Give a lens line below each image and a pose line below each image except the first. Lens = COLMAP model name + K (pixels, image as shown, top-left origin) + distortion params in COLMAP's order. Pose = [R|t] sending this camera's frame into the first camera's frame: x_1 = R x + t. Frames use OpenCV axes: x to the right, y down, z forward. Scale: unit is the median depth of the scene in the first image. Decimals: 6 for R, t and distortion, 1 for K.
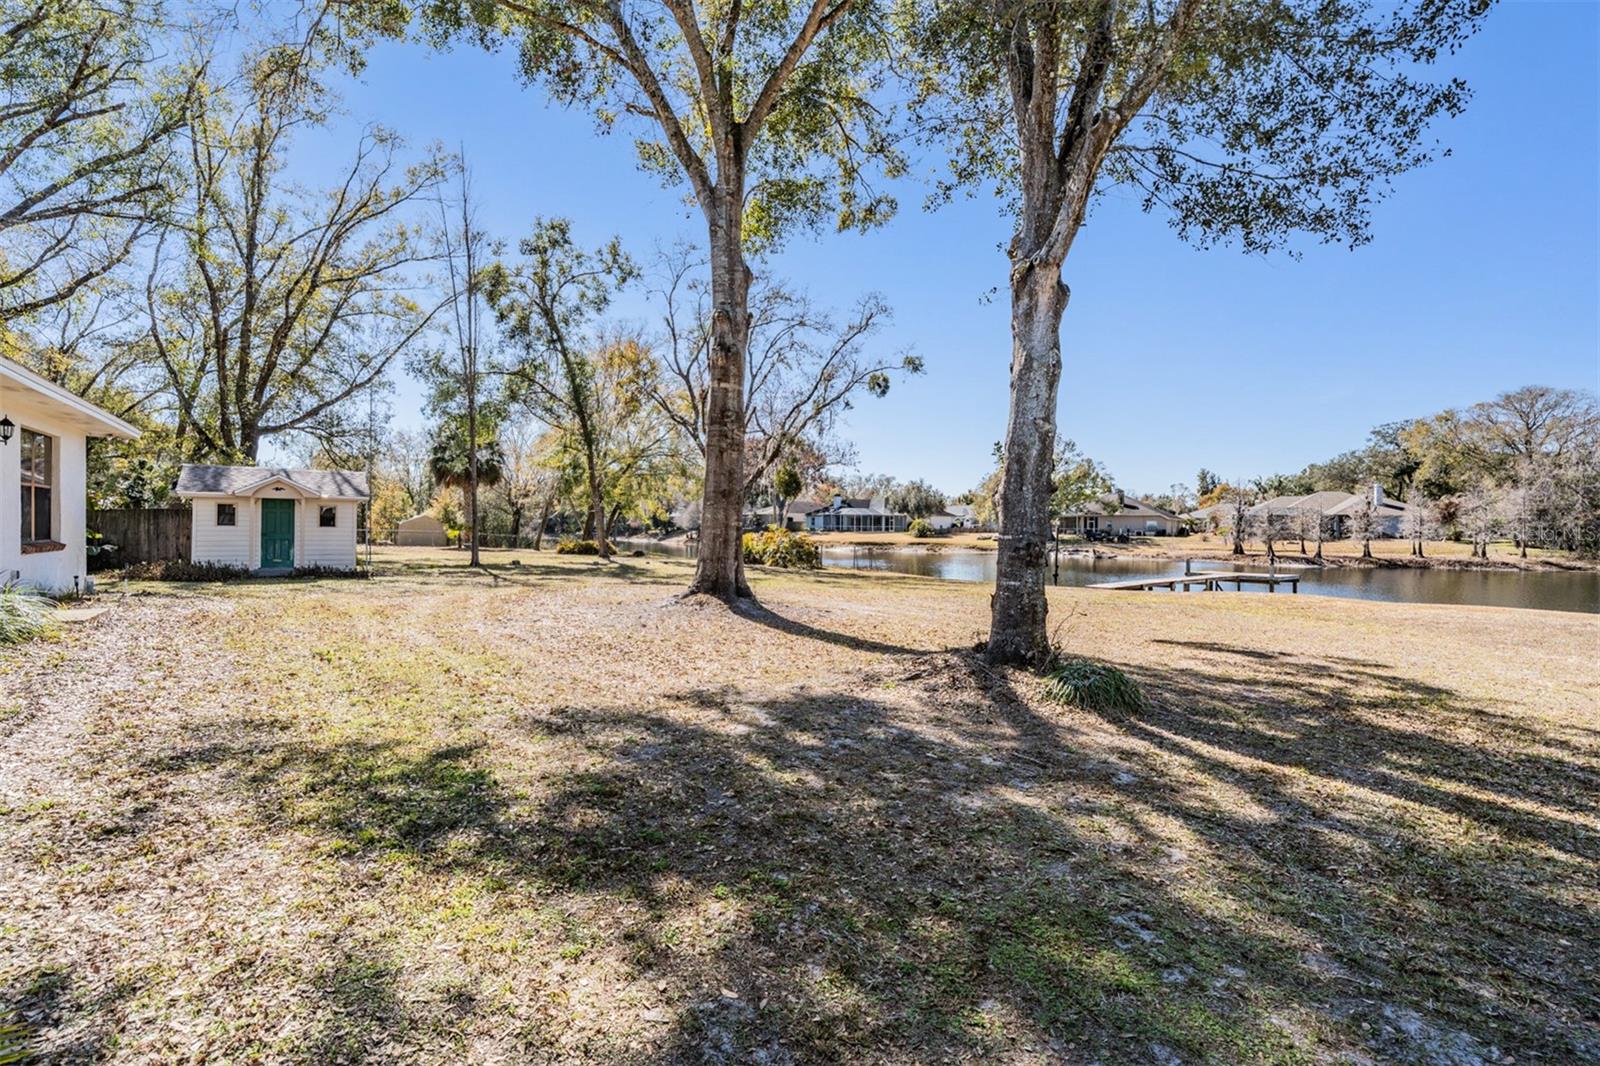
lens RADIAL K [[718.7, 0, 790.6], [0, 718.7, 541.9], [0, 0, 1]] dist [-0.003389, 0.000534]
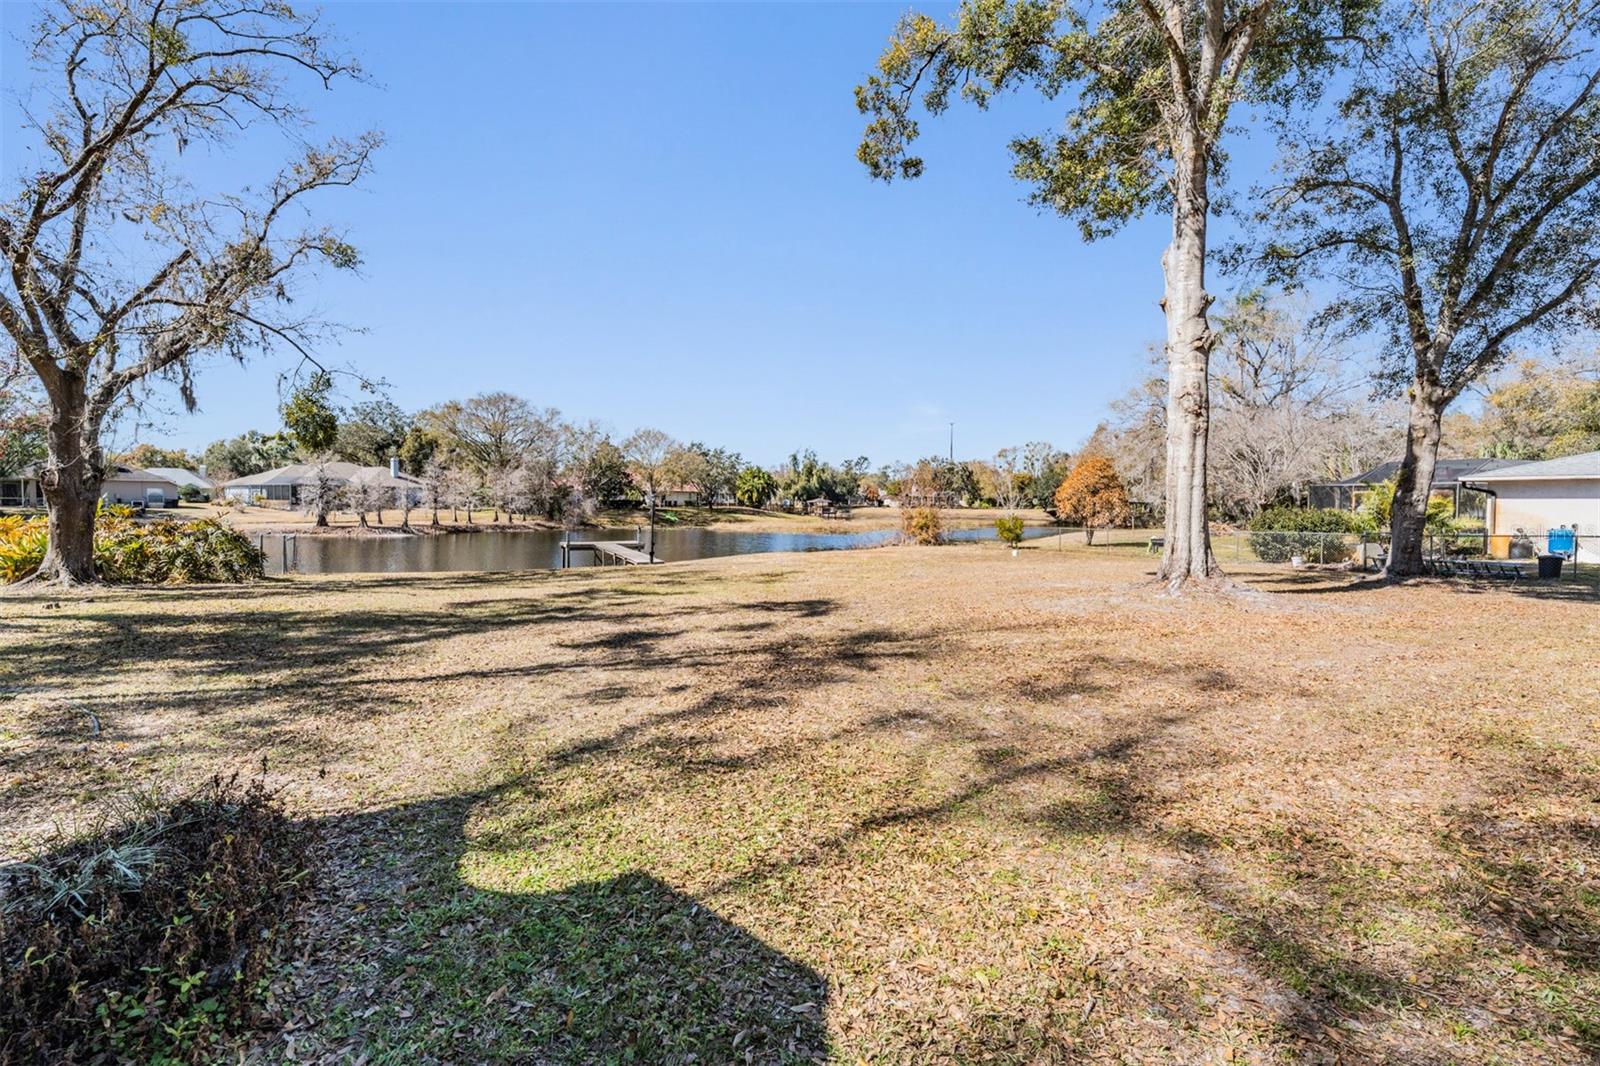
lens RADIAL K [[718.7, 0, 792.9], [0, 718.7, 530.0], [0, 0, 1]] dist [-0.003389, 0.000534]
pose [[0.198374, -0.041628, 0.979242, -0.178113], [0.013520, 0.999119, 0.039734, -0.007195], [-0.980033, 0.005358, 0.198762, 0.201905]]
